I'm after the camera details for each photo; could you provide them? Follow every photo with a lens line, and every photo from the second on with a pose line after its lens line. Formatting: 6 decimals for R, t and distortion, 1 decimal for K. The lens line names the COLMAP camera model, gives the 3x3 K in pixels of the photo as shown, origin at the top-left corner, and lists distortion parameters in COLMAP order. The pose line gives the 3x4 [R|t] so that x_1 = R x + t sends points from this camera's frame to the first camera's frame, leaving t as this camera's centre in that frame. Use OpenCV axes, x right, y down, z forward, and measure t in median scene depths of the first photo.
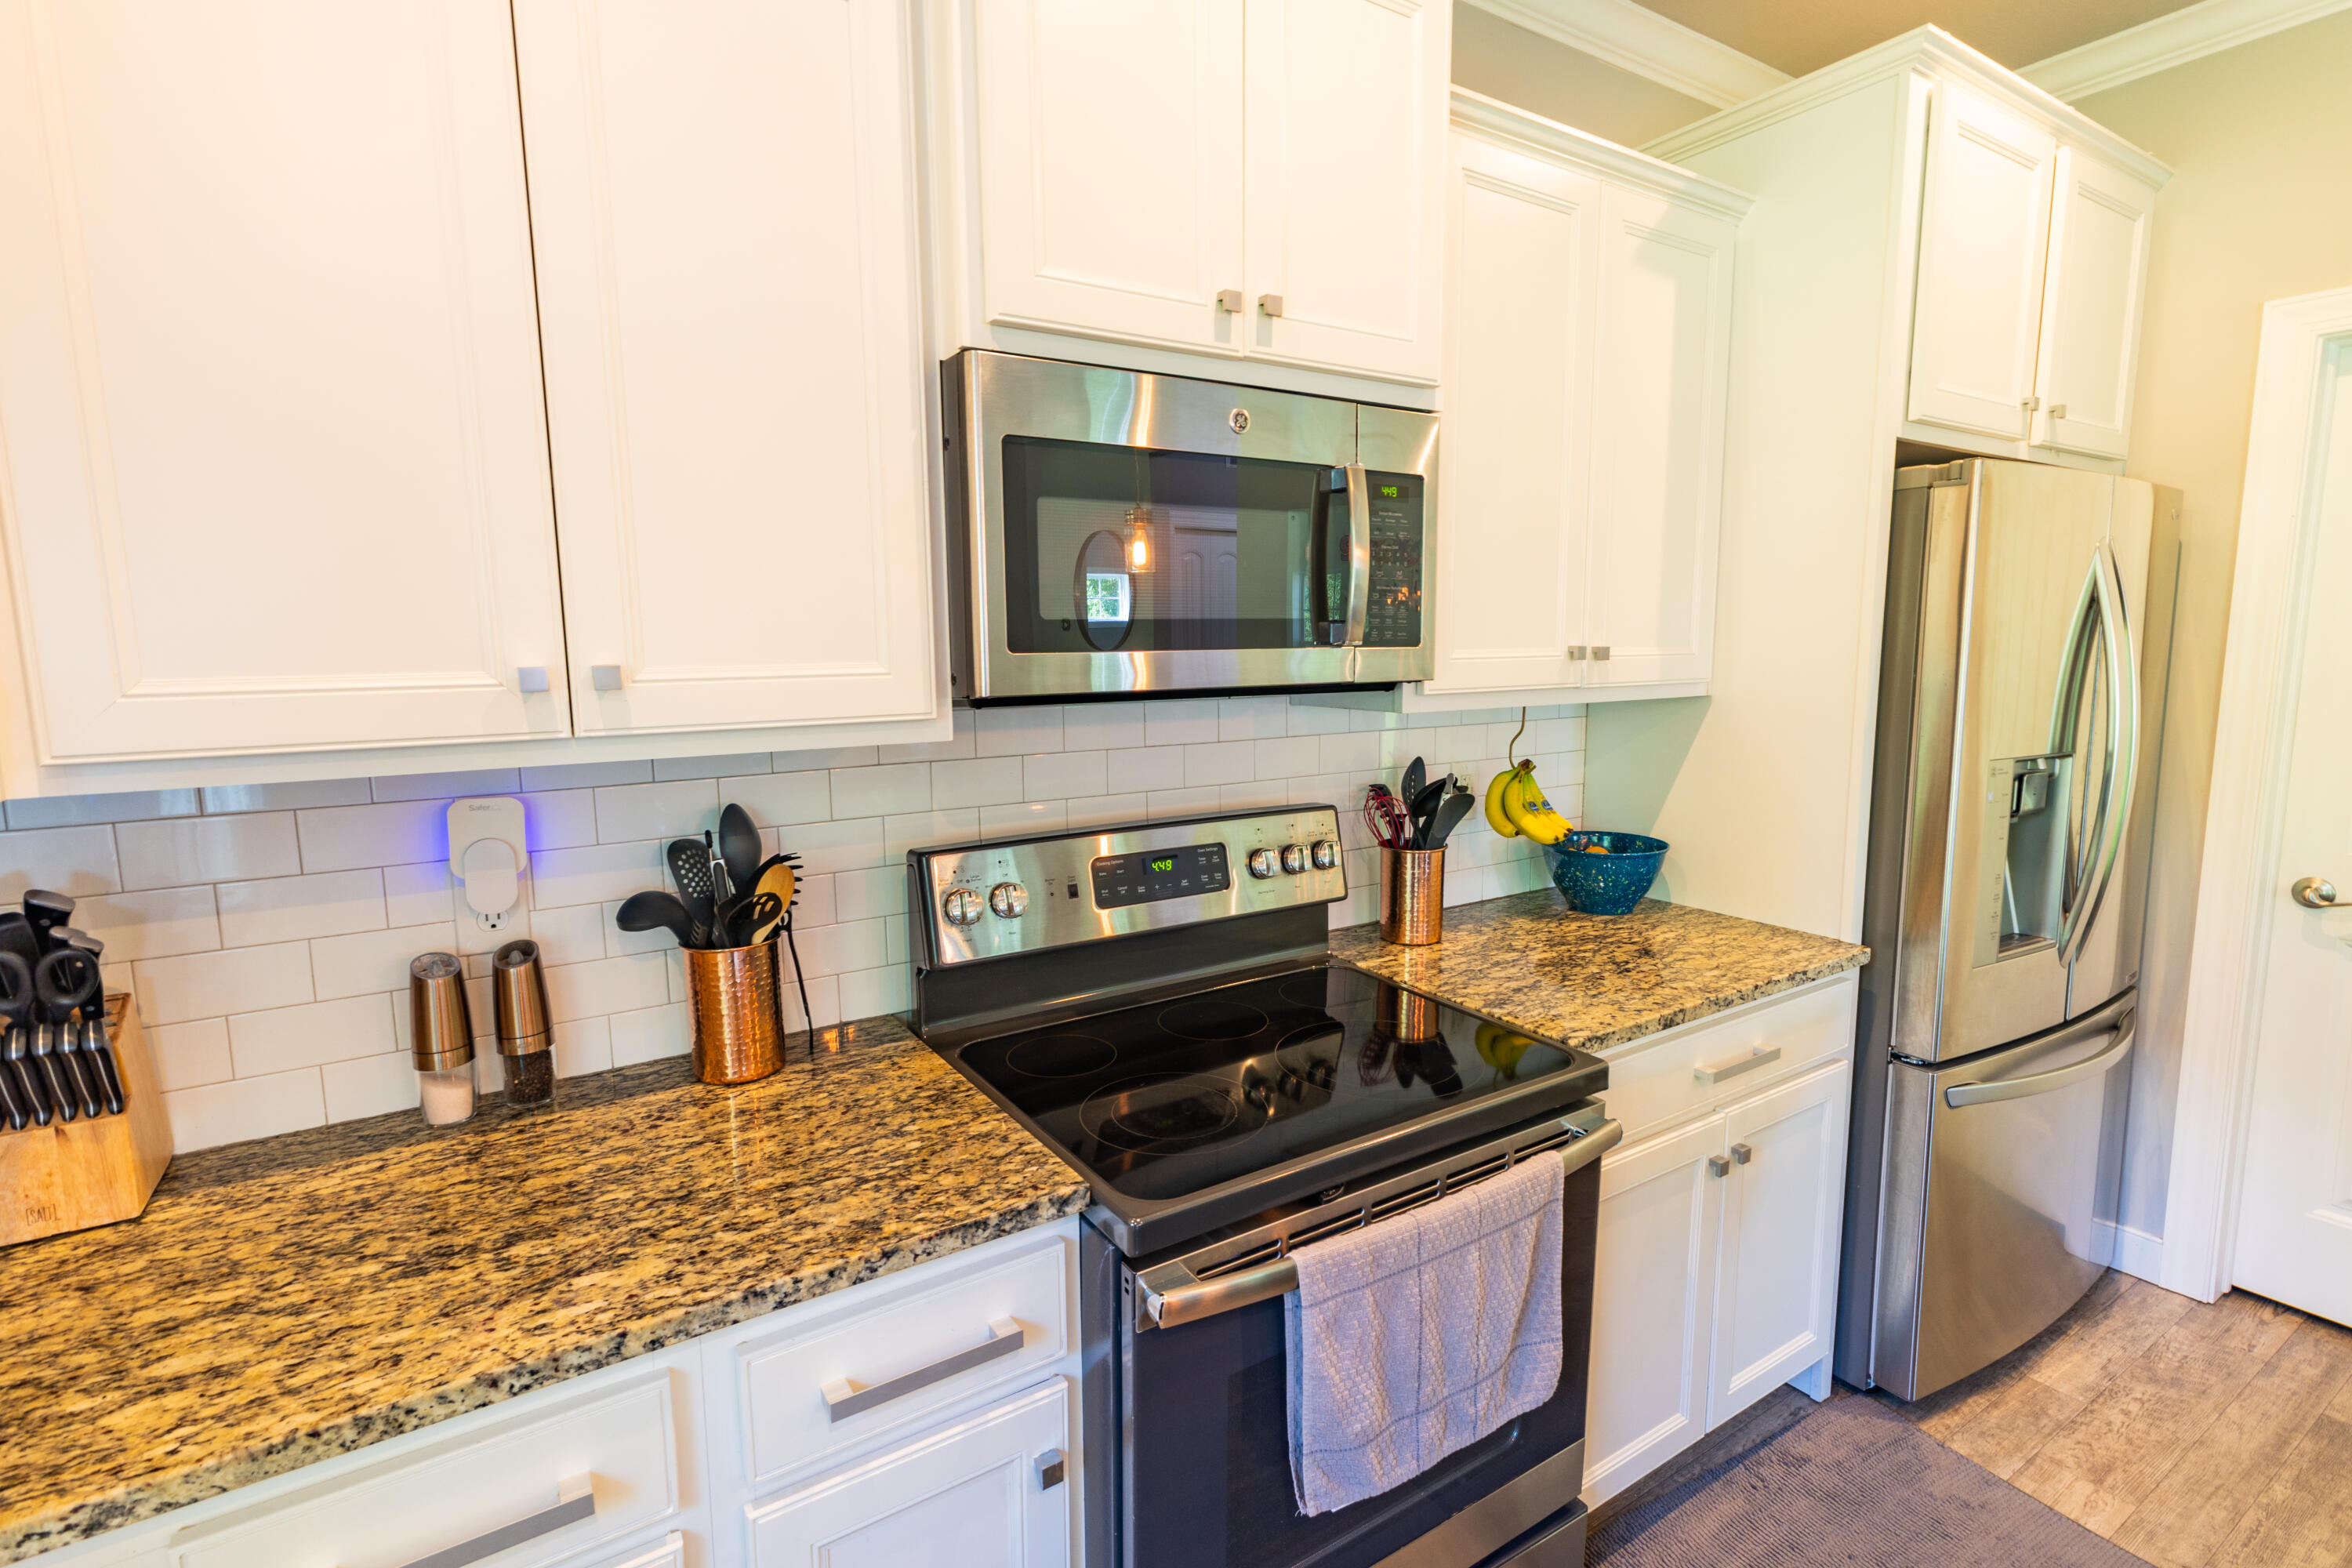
lens RADIAL K [[1115.8, 0, 1179.5], [0, 1115.8, 785.8], [0, 0, 1]] dist [0.004964, -0.000080]
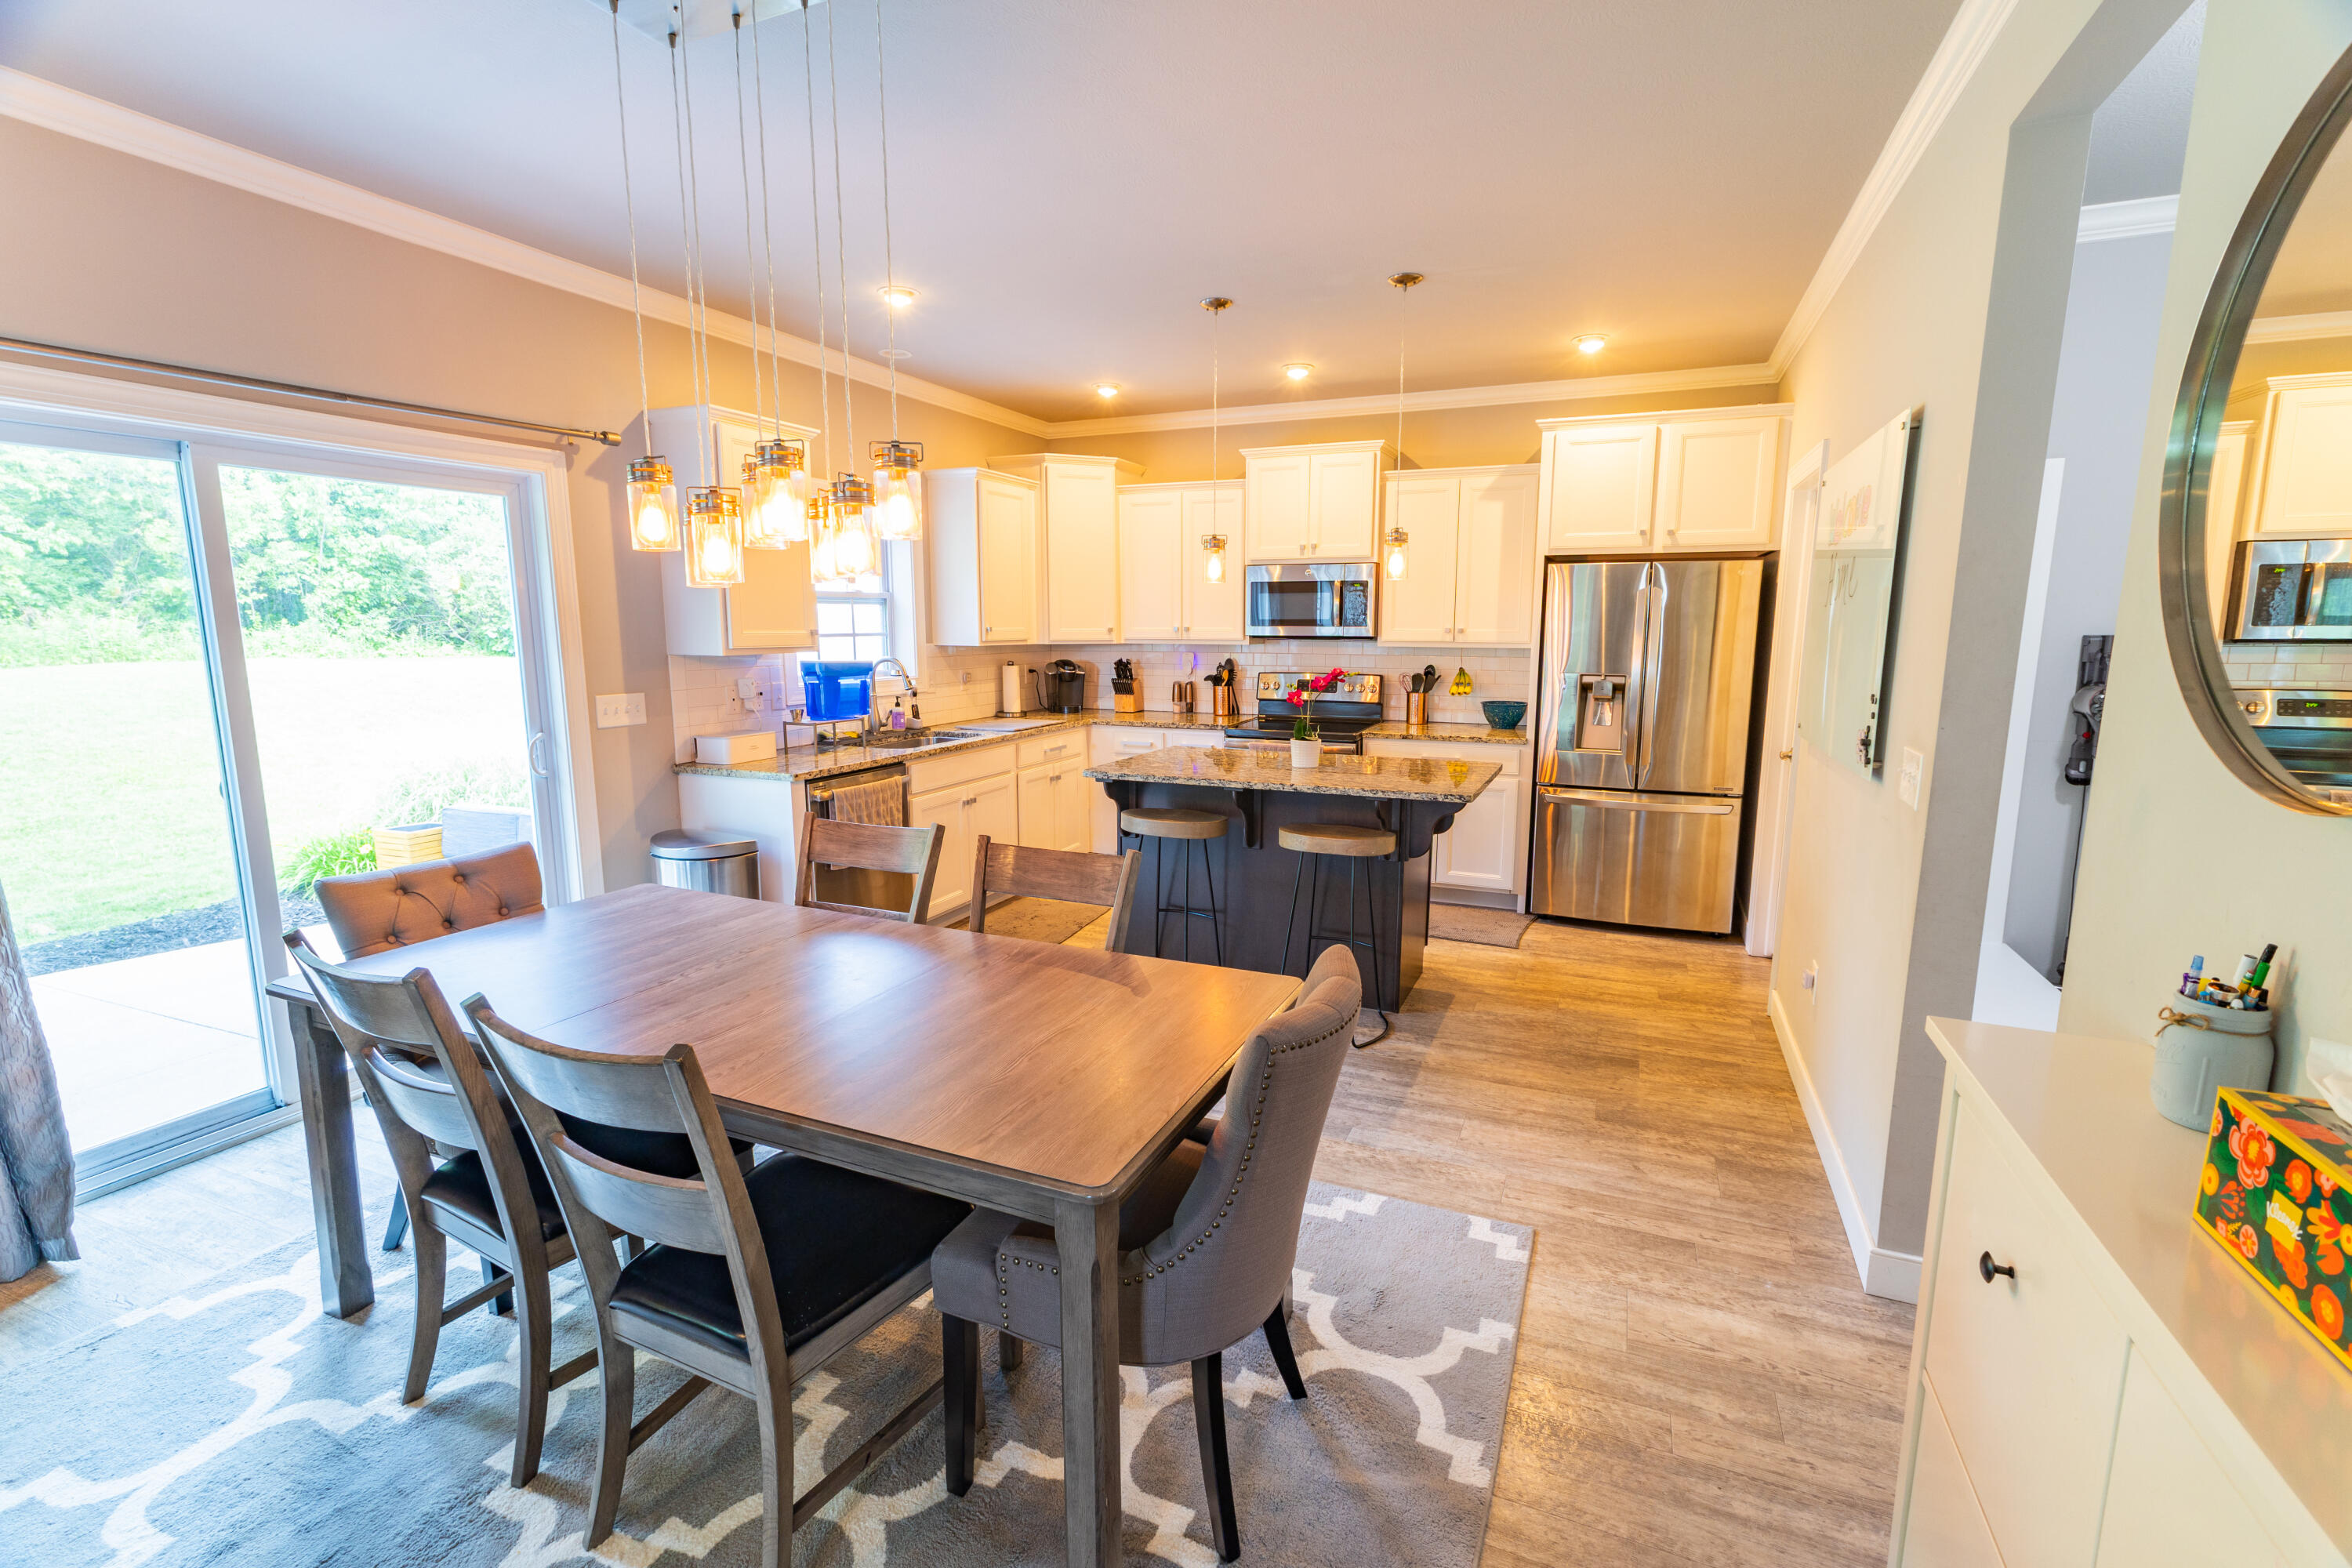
lens RADIAL K [[1032.3, 0, 1176.6], [0, 1032.3, 784.3], [0, 0, 1]] dist [0.001326, -0.000260]
pose [[0.558083, 0.144390, -0.817126, 3.046029], [-0.114712, 0.988714, 0.096365, 0.145860], [0.821818, 0.039954, 0.568347, -1.586495]]
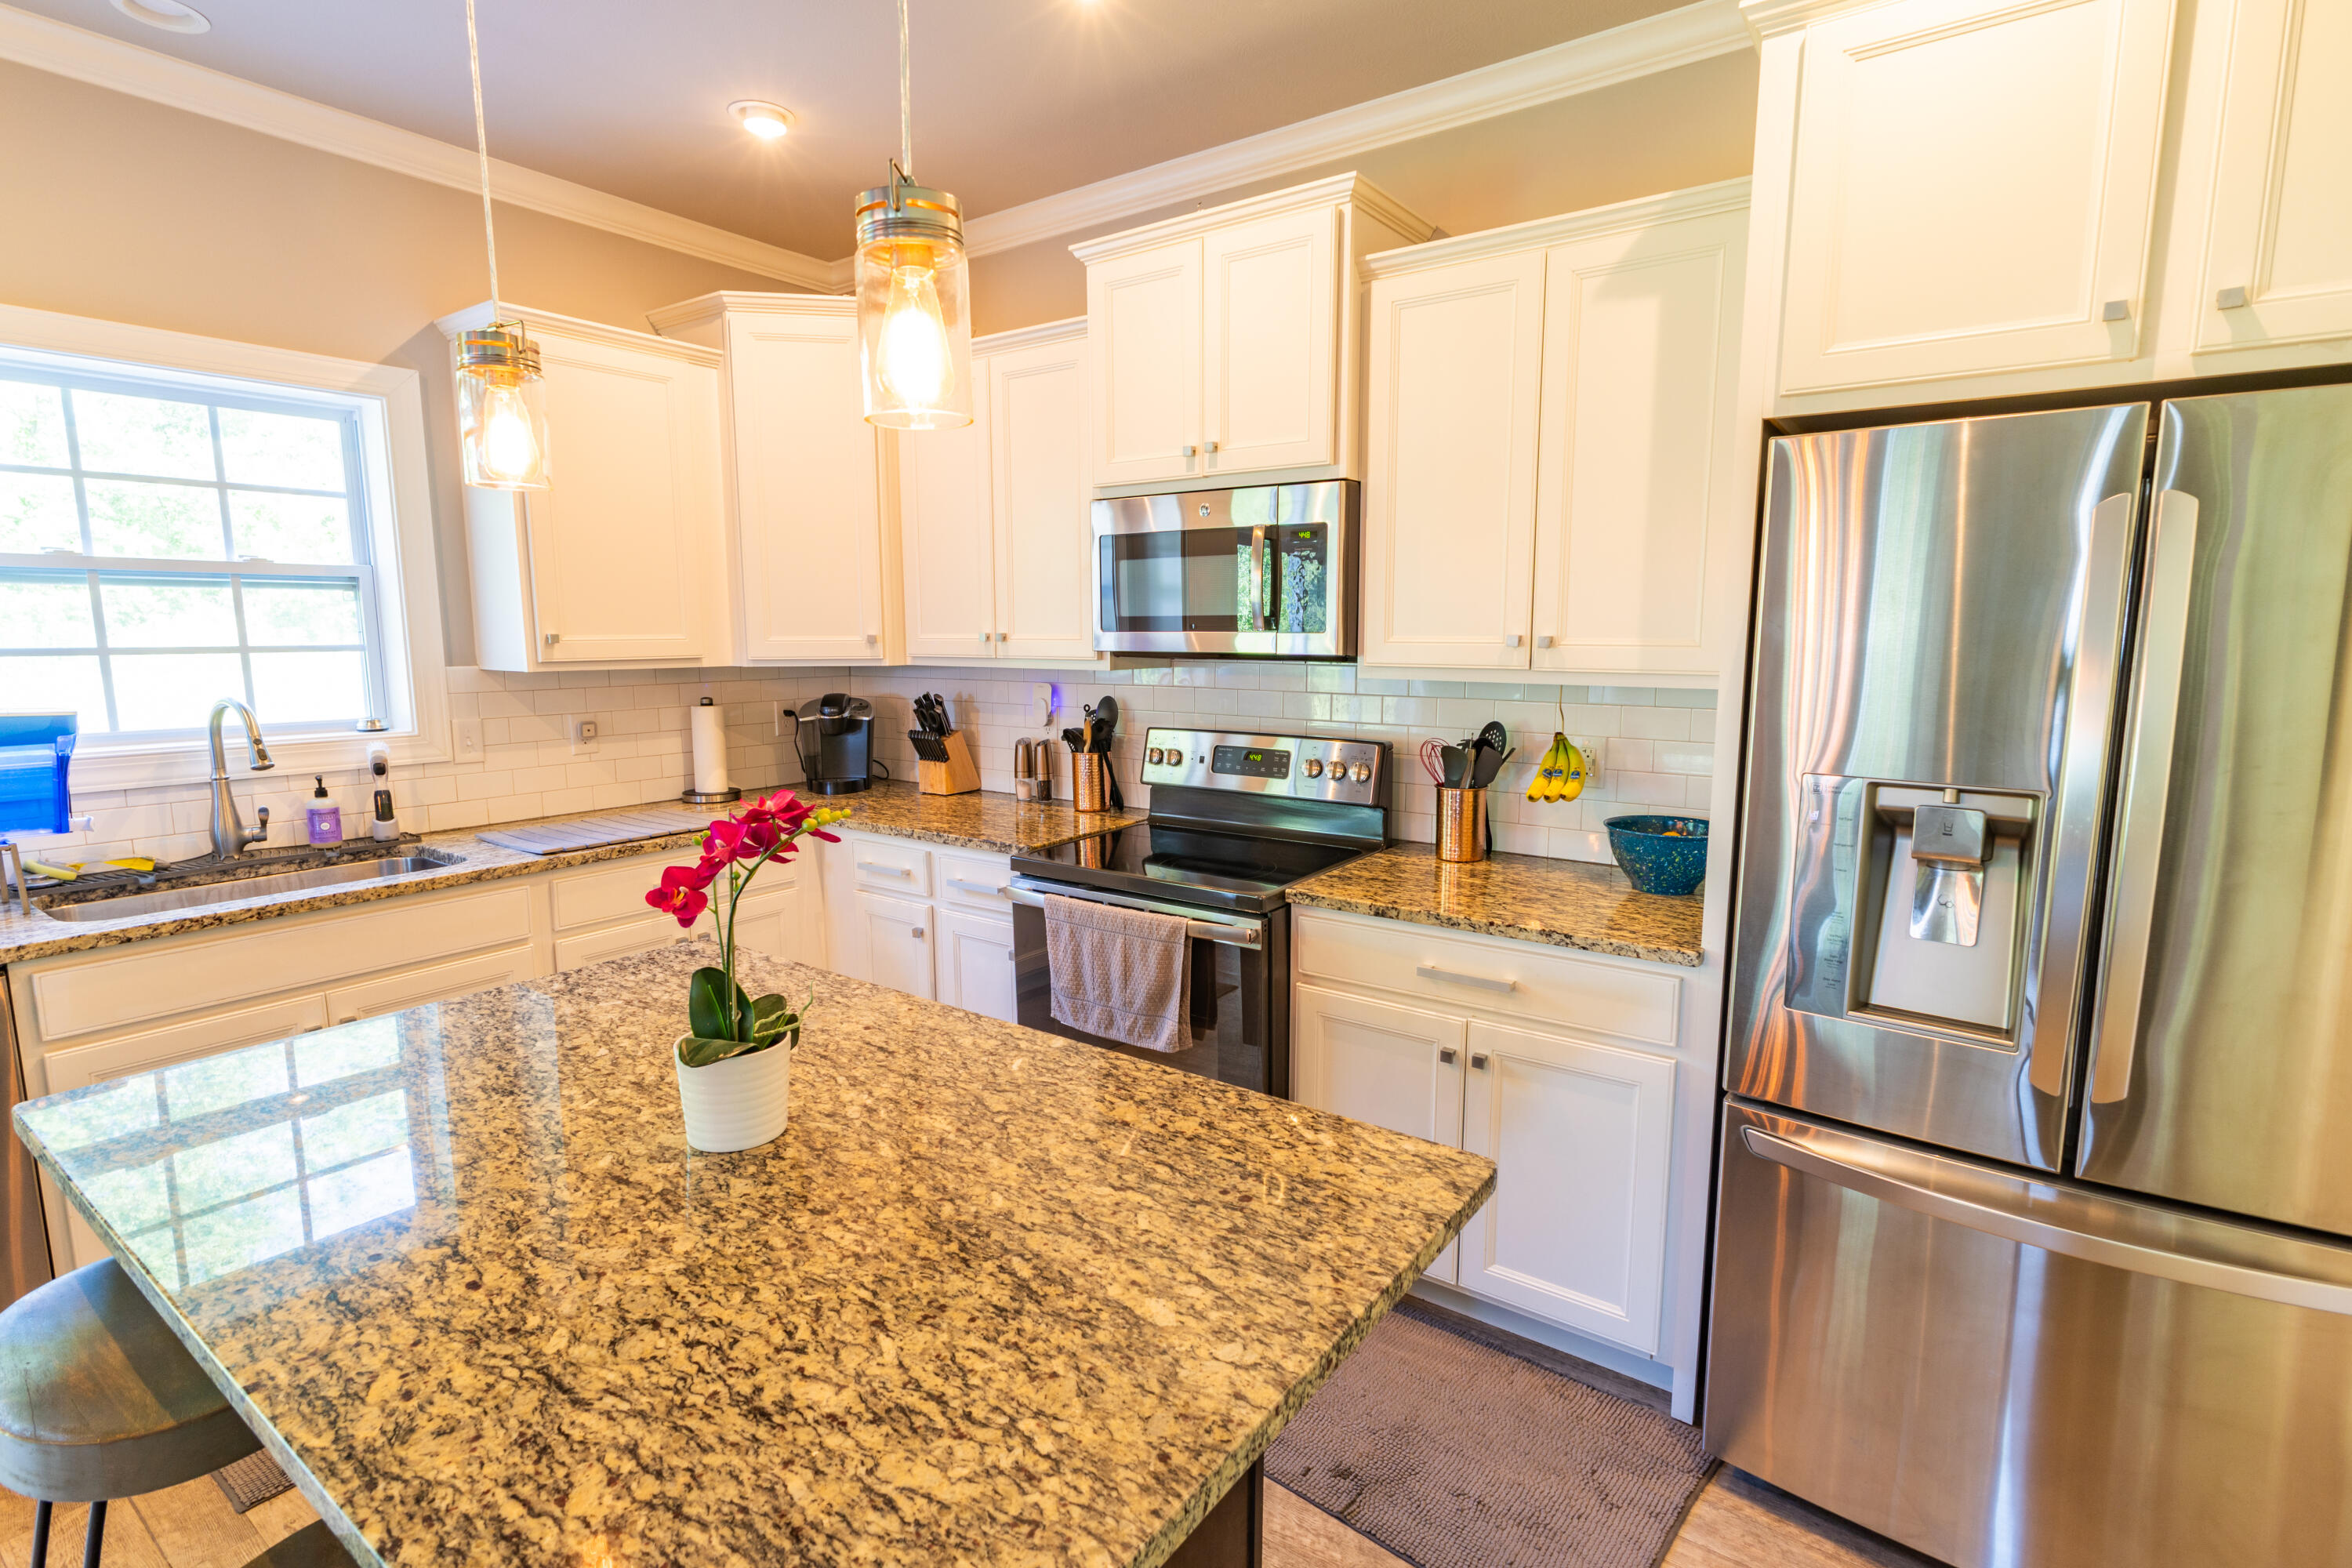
lens RADIAL K [[1115.8, 0, 1176.9], [0, 1115.8, 785.4], [0, 0, 1]] dist [0.004964, -0.000080]
pose [[0.367007, 0.143882, -0.919023, 1.790956], [-0.122344, 0.986849, 0.105643, -0.062473], [0.922138, 0.073665, 0.379784, 0.275195]]
